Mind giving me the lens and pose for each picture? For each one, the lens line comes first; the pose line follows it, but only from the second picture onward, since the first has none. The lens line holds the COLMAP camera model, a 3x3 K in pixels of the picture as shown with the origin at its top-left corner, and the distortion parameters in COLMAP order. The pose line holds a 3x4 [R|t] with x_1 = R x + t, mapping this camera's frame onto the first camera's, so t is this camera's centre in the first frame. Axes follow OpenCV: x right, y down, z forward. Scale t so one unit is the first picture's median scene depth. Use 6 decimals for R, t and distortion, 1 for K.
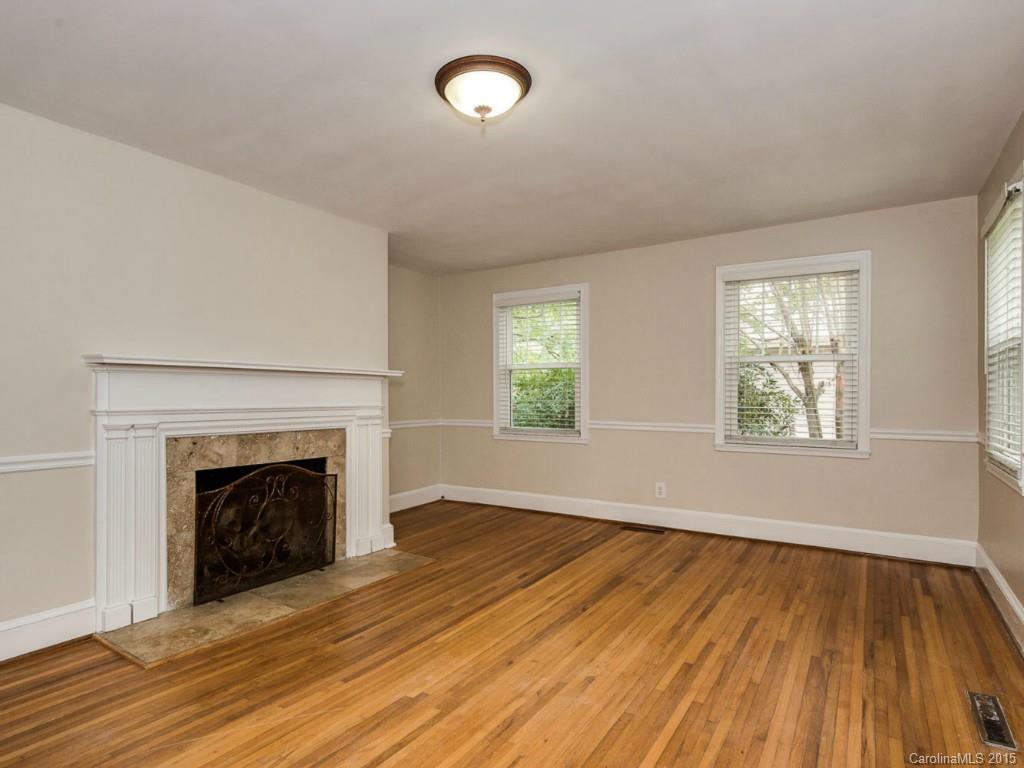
lens RADIAL K [[501.7, 0, 512.0], [0, 501.7, 384.0], [0, 0, 1]] dist [0.001332, -0.000072]
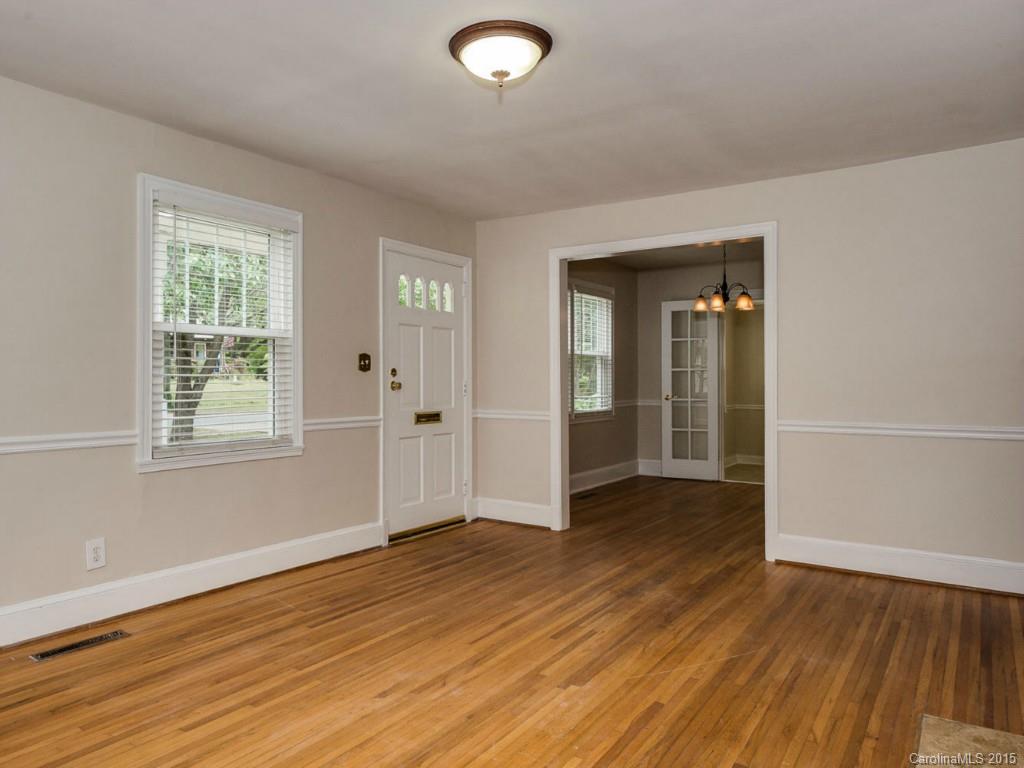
lens RADIAL K [[501.7, 0, 512.0], [0, 501.7, 384.0], [0, 0, 1]] dist [0.001332, -0.000072]
pose [[-0.999998, 0.000768, -0.001589, -0.078069], [0.000785, 0.999939, -0.011056, 0.043010], [0.001581, -0.011057, -0.999938, 1.982563]]
